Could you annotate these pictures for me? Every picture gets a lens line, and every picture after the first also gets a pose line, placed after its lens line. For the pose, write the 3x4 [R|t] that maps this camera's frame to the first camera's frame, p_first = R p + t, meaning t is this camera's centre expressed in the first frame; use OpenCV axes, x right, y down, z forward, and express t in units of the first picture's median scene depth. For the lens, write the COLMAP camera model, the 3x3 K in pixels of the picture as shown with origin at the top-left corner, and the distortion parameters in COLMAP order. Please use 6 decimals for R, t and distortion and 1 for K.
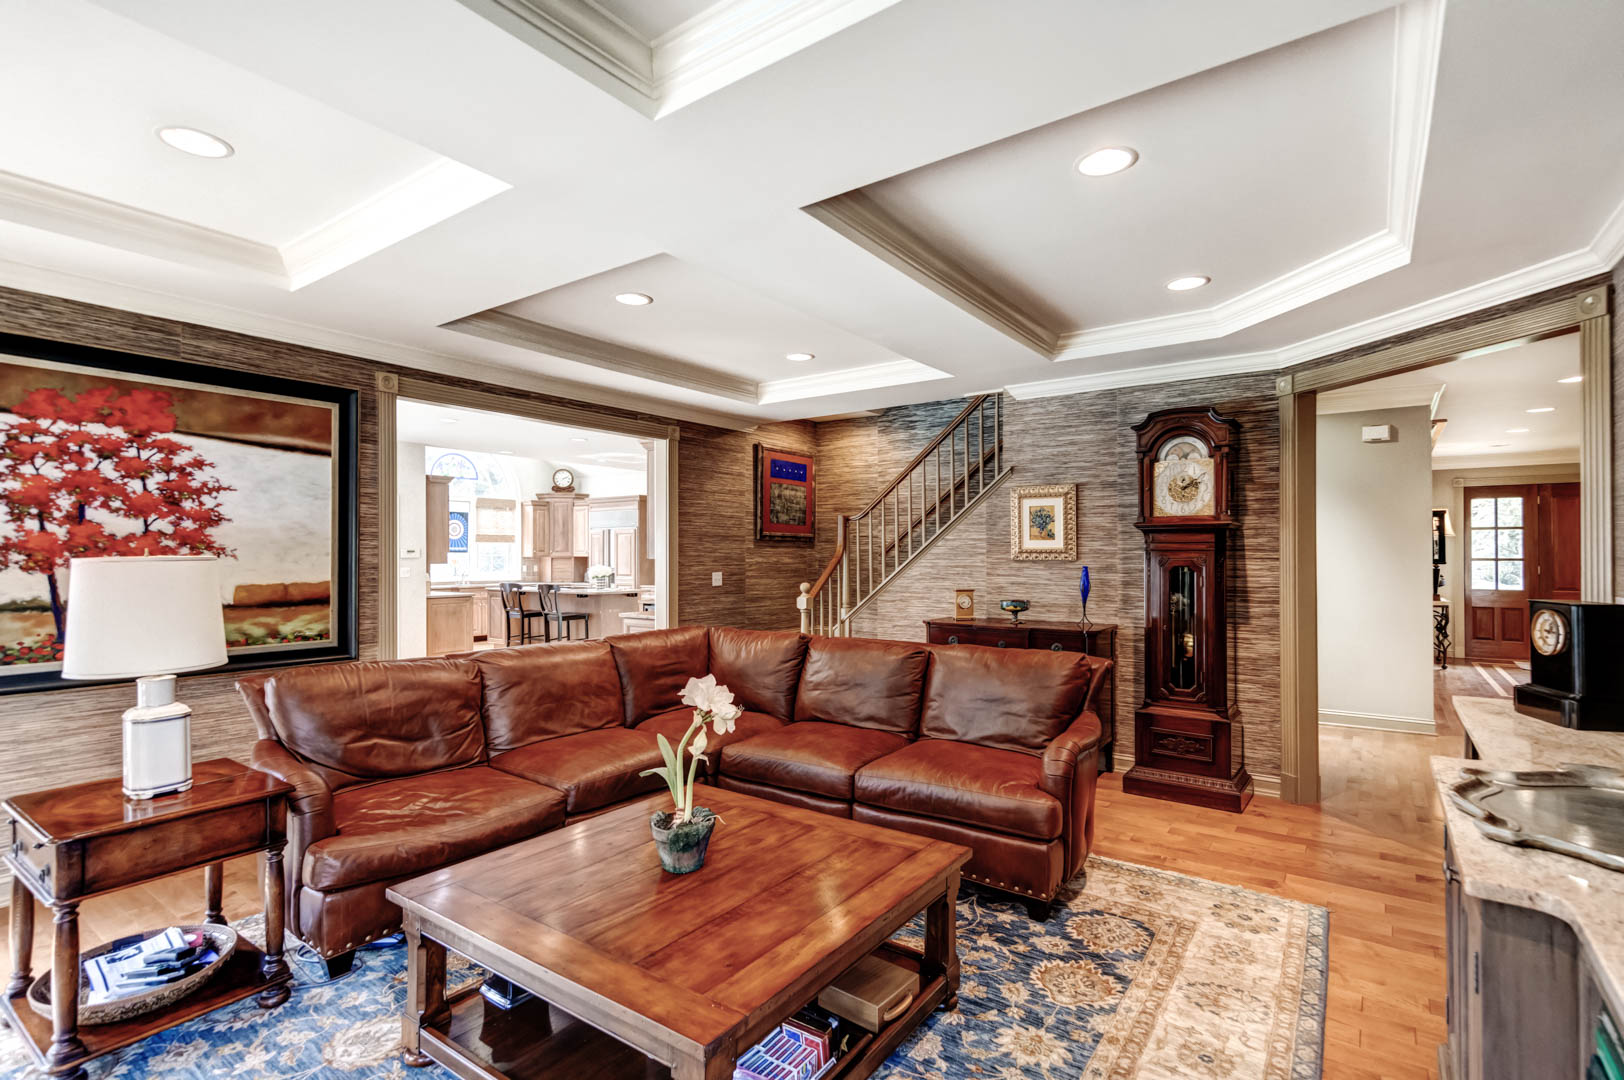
lens RADIAL K [[777.8, 0, 834.7], [0, 777.8, 551.4], [0, 0, 1]] dist [0.019561, -0.000079]
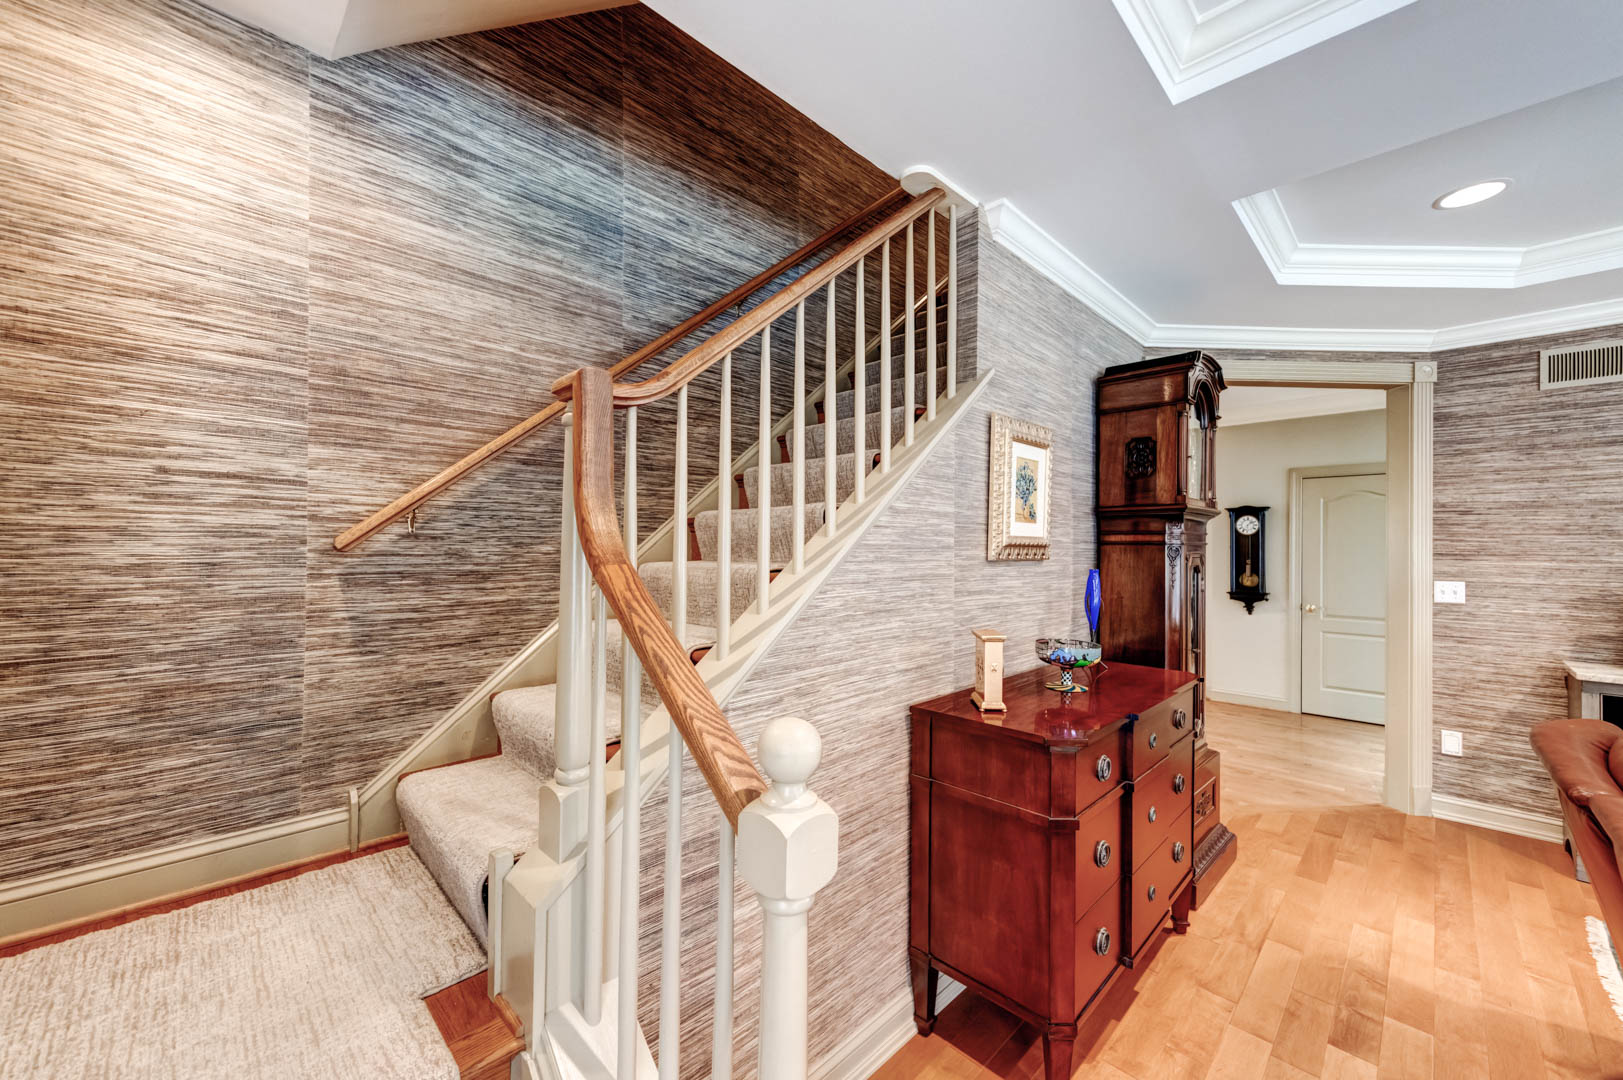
lens RADIAL K [[649.7, 0, 781.3], [0, 649.7, 546.7], [0, 0, 1]] dist [0.004938, 0.000989]
pose [[0.175333, 0.006706, 0.984486, -0.197869], [-0.011375, 0.999924, -0.004786, 0.005576], [-0.984444, -0.010360, 0.175396, 1.057225]]
